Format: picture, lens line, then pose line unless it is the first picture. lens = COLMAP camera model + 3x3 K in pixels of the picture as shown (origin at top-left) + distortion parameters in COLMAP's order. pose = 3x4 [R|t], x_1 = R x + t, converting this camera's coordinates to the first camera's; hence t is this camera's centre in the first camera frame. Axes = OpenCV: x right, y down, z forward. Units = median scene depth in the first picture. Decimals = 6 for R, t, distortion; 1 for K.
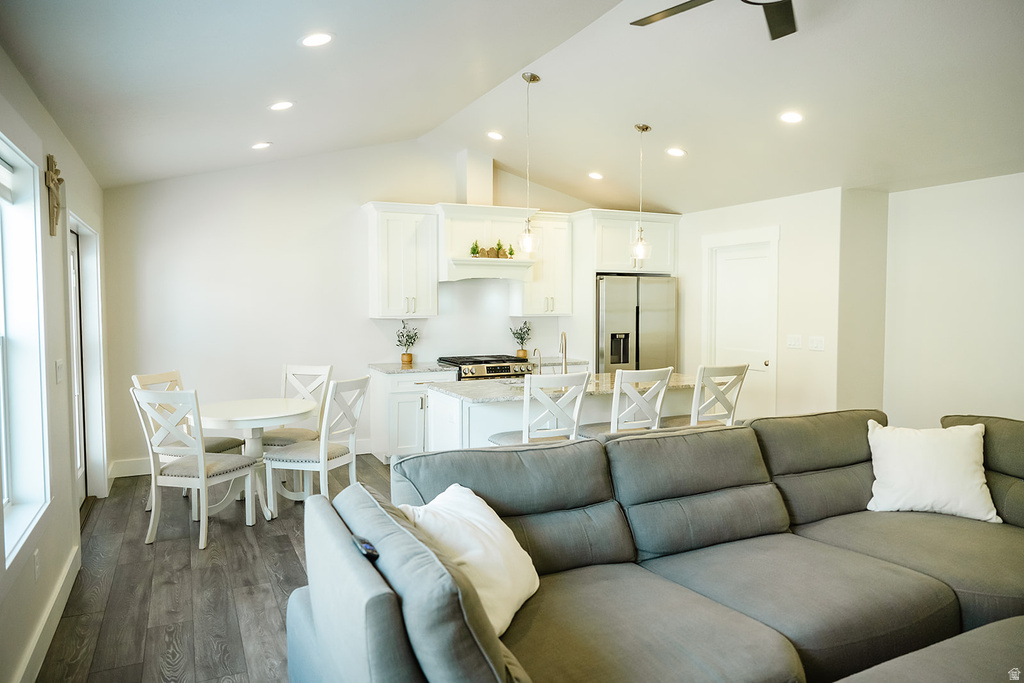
lens RADIAL K [[698.5, 0, 519.1], [0, 698.5, 343.2], [0, 0, 1]] dist [-0.037893, 0.040866]
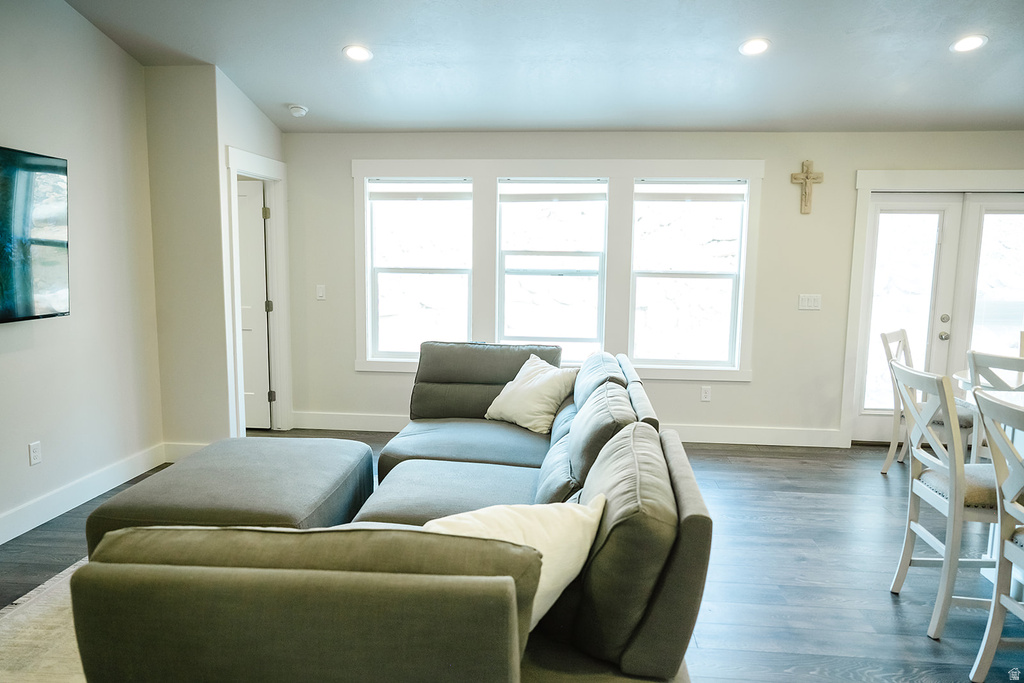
lens RADIAL K [[698.5, 0, 511.6], [0, 698.5, 352.5], [0, 0, 1]] dist [-0.037893, 0.040866]
pose [[-0.527348, 0.113946, -0.841974, 0.508454], [-0.059690, 0.983550, 0.170491, -0.037614], [0.847550, 0.140165, -0.511872, 0.643134]]
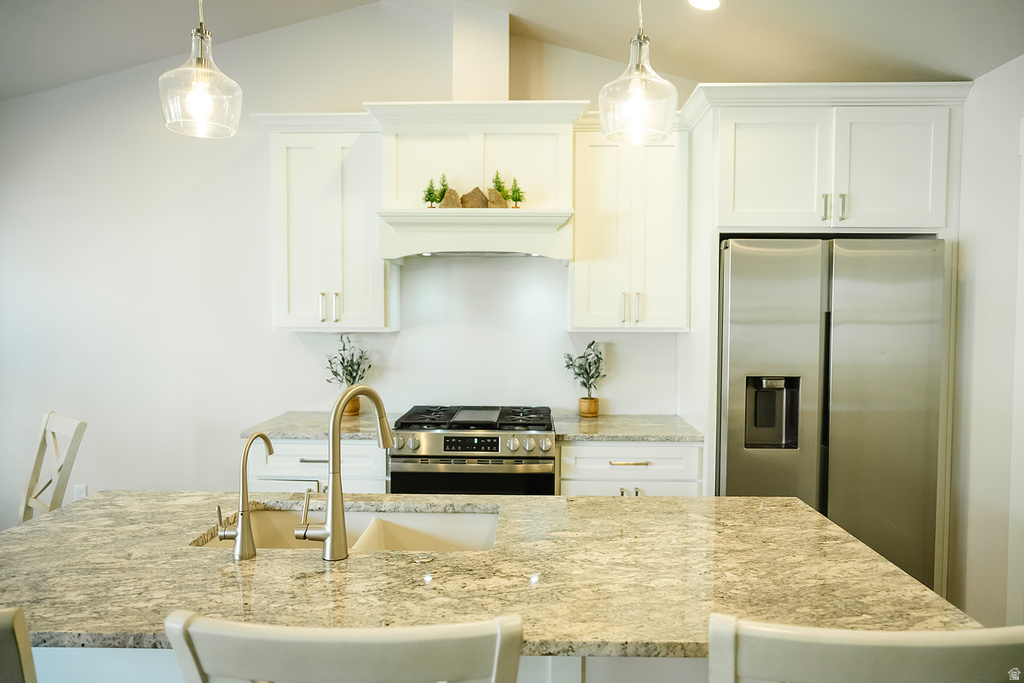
lens RADIAL K [[698.5, 0, 518.5], [0, 698.5, 347.7], [0, 0, 1]] dist [-0.037893, 0.040866]
pose [[0.886047, 0.026700, -0.462825, 0.209298], [-0.031626, 0.999496, -0.002886, -0.026099], [0.462515, 0.017195, 0.886445, 0.582305]]
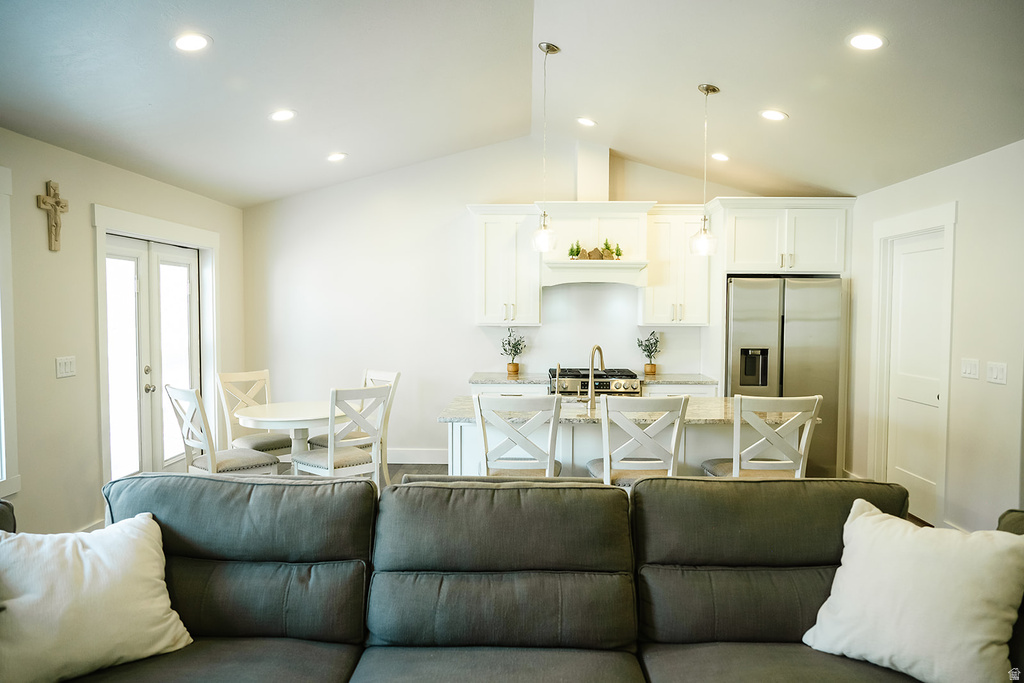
lens RADIAL K [[698.5, 0, 517.5], [0, 698.5, 347.4], [0, 0, 1]] dist [-0.037893, 0.040866]
pose [[0.888892, 0.029999, -0.457134, 0.279329], [-0.031277, 0.999499, 0.004773, -0.011271], [0.457049, 0.010055, 0.889385, 0.162023]]
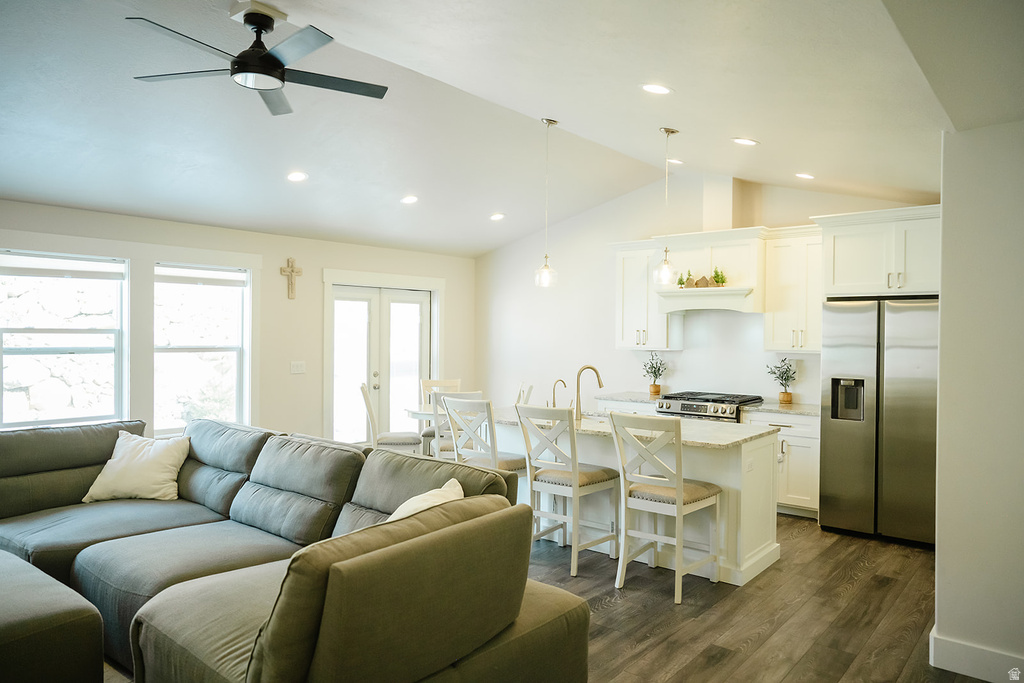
lens RADIAL K [[698.5, 0, 505.5], [0, 698.5, 335.4], [0, 0, 1]] dist [-0.037893, 0.040866]
pose [[0.397134, 0.007831, -0.917727, 0.697259], [-0.060288, 0.998026, -0.017573, -0.026284], [0.915778, 0.062307, 0.396823, 0.390894]]
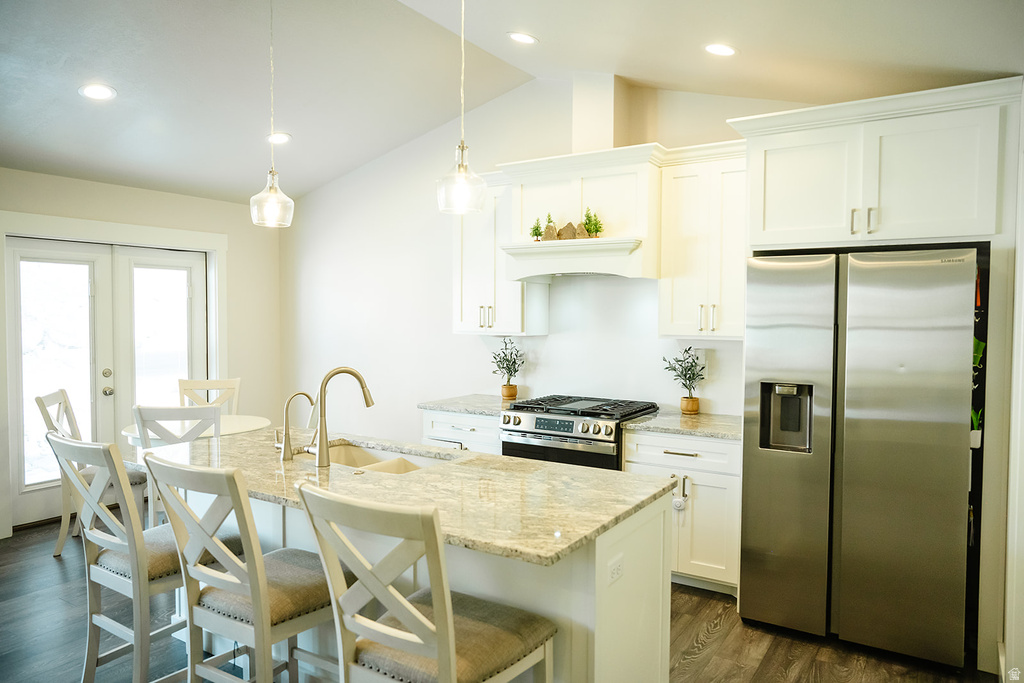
lens RADIAL K [[698.5, 0, 517.5], [0, 698.5, 334.3], [0, 0, 1]] dist [-0.037893, 0.040866]
pose [[0.513791, 0.029393, -0.857412, 0.453415], [-0.053616, 0.998559, 0.002104, -0.038614], [0.856238, 0.044890, 0.514627, 0.645213]]
